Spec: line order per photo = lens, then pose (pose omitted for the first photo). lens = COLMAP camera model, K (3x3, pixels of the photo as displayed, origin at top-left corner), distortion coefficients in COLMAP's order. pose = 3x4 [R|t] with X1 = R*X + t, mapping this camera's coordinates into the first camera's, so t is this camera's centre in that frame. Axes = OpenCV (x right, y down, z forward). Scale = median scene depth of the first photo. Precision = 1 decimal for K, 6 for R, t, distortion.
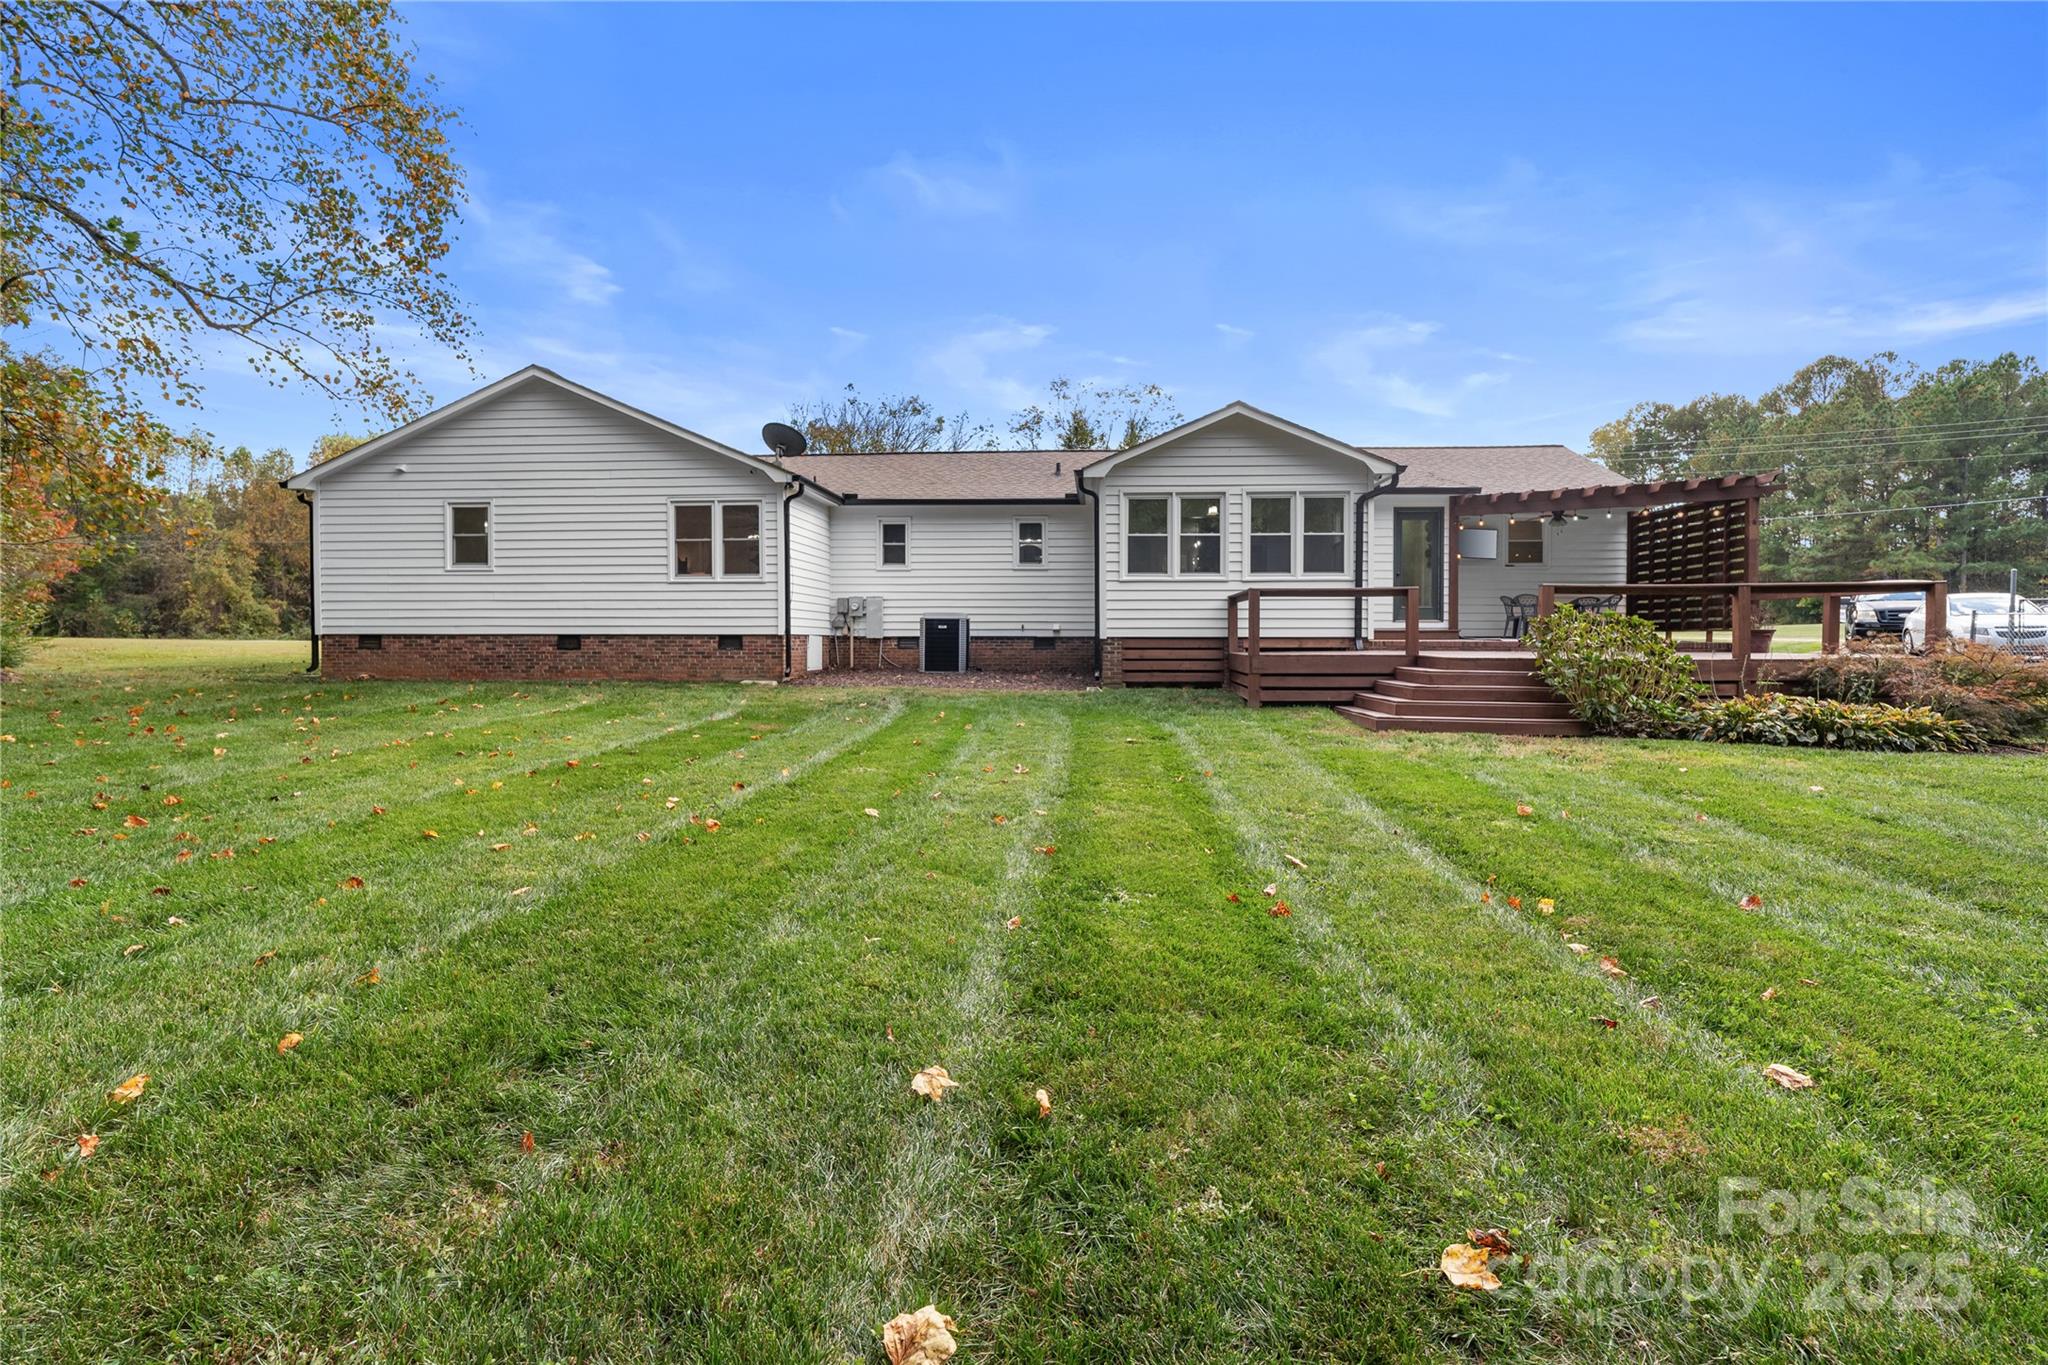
lens RADIAL K [[974.5, 0, 1024.0], [0, 974.5, 682.5], [0, 0, 1]] dist [-0.004562, -0.000073]
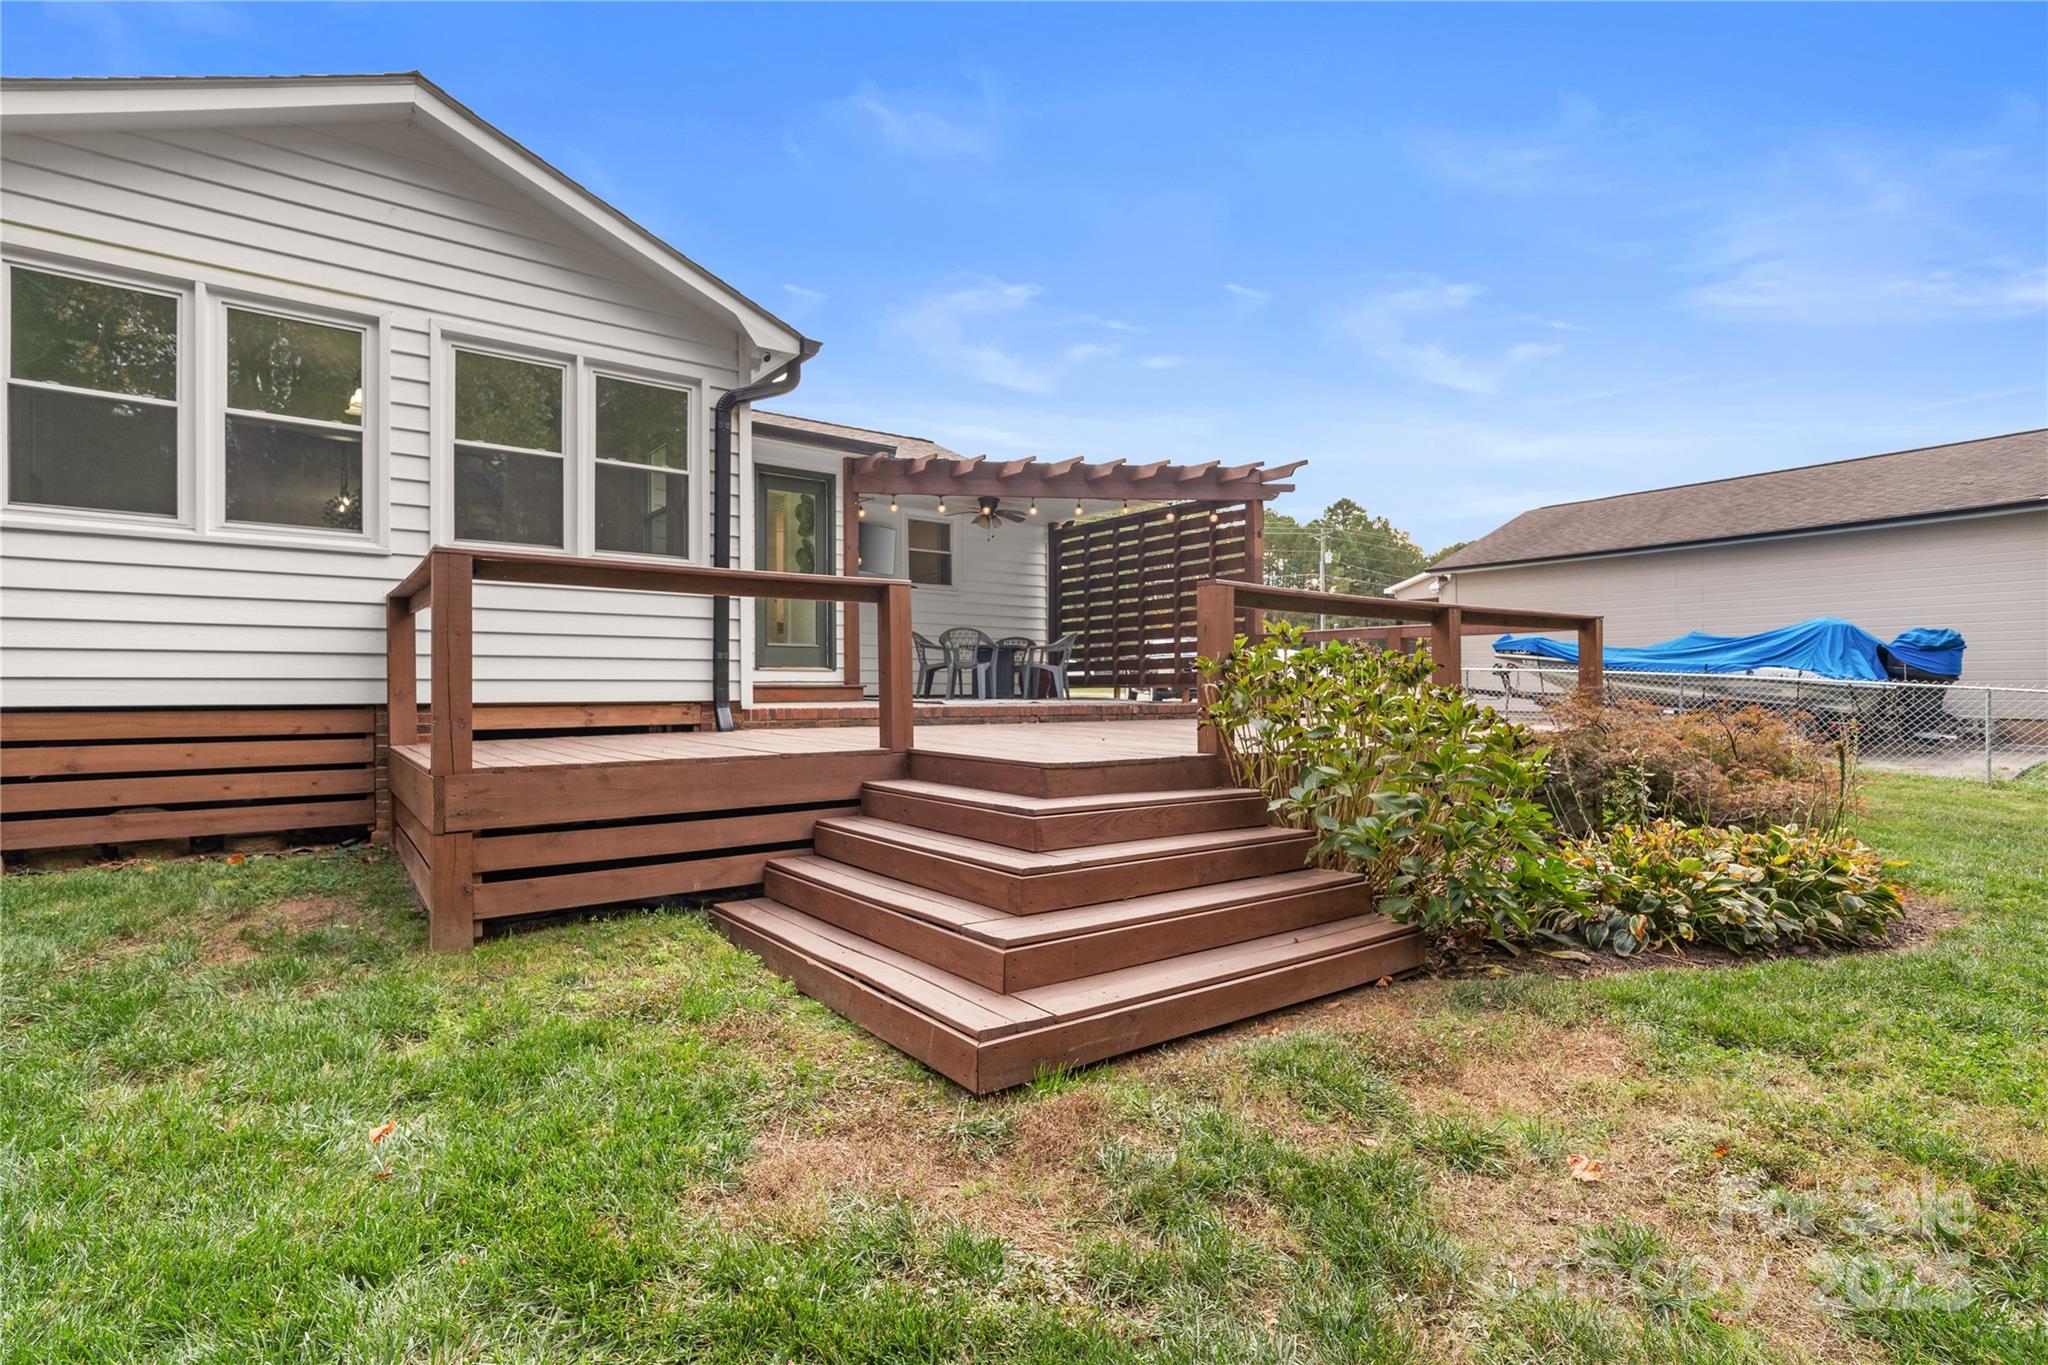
lens RADIAL K [[974.5, 0, 1024.0], [0, 974.5, 682.5], [0, 0, 1]] dist [-0.004562, -0.000073]
pose [[0.743001, 0.004607, 0.669274, 0.139169], [0.031006, 0.998666, -0.041296, -0.031244], [-0.668572, 0.051435, 0.741867, 0.552297]]
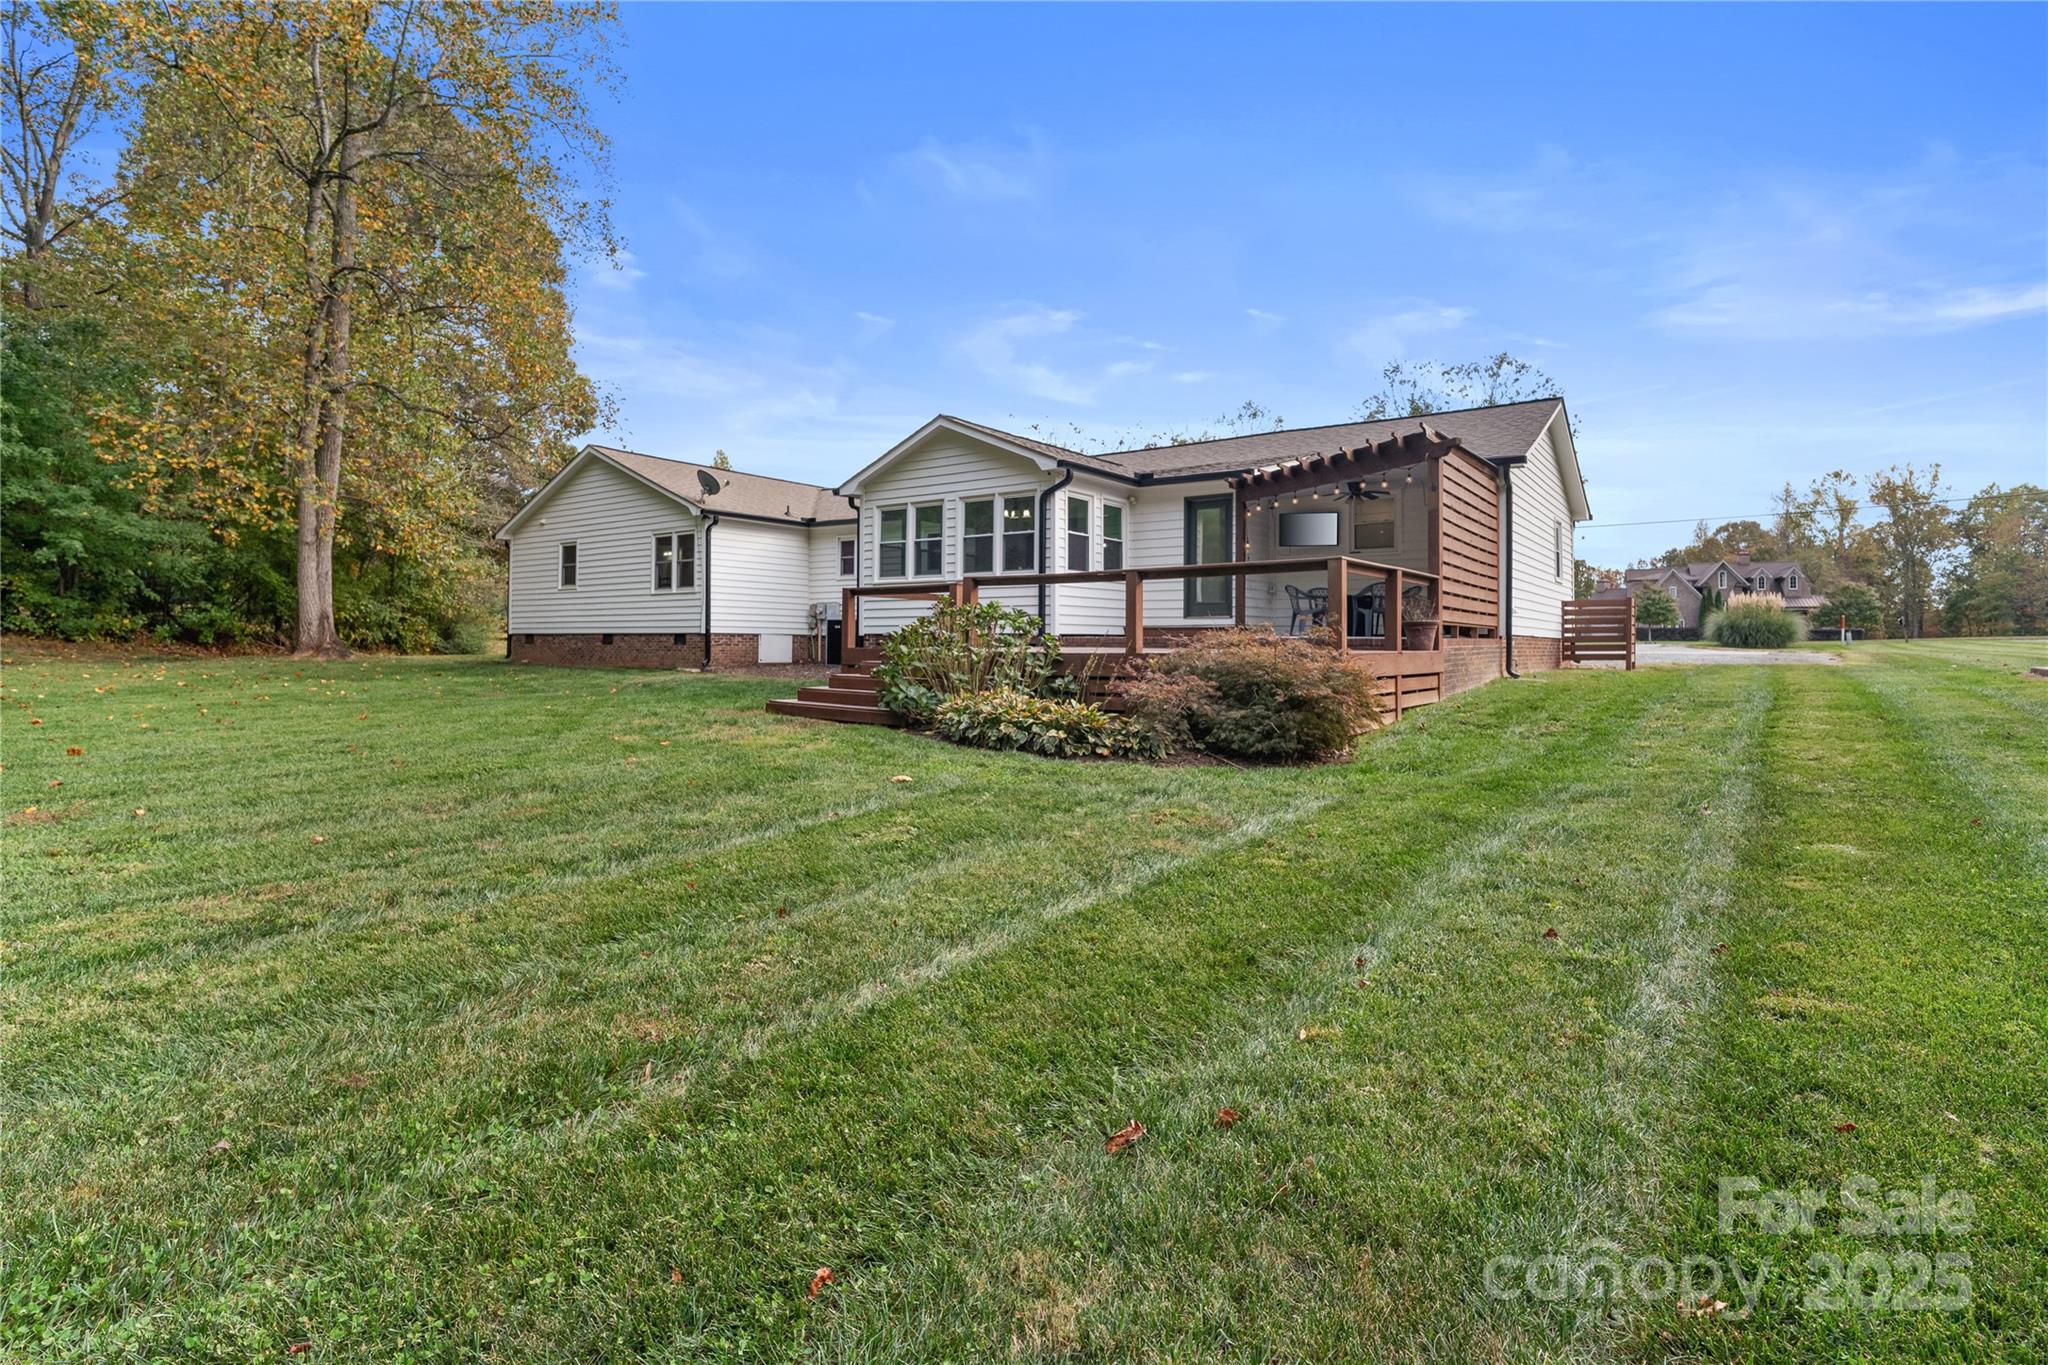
lens RADIAL K [[974.5, 0, 1024.0], [0, 974.5, 682.5], [0, 0, 1]] dist [-0.004562, -0.000073]
pose [[0.854433, 0.024136, -0.519000, 0.826941], [-0.029697, 0.999556, -0.002405, 0.007151], [0.518711, 0.017468, 0.854771, 0.127583]]
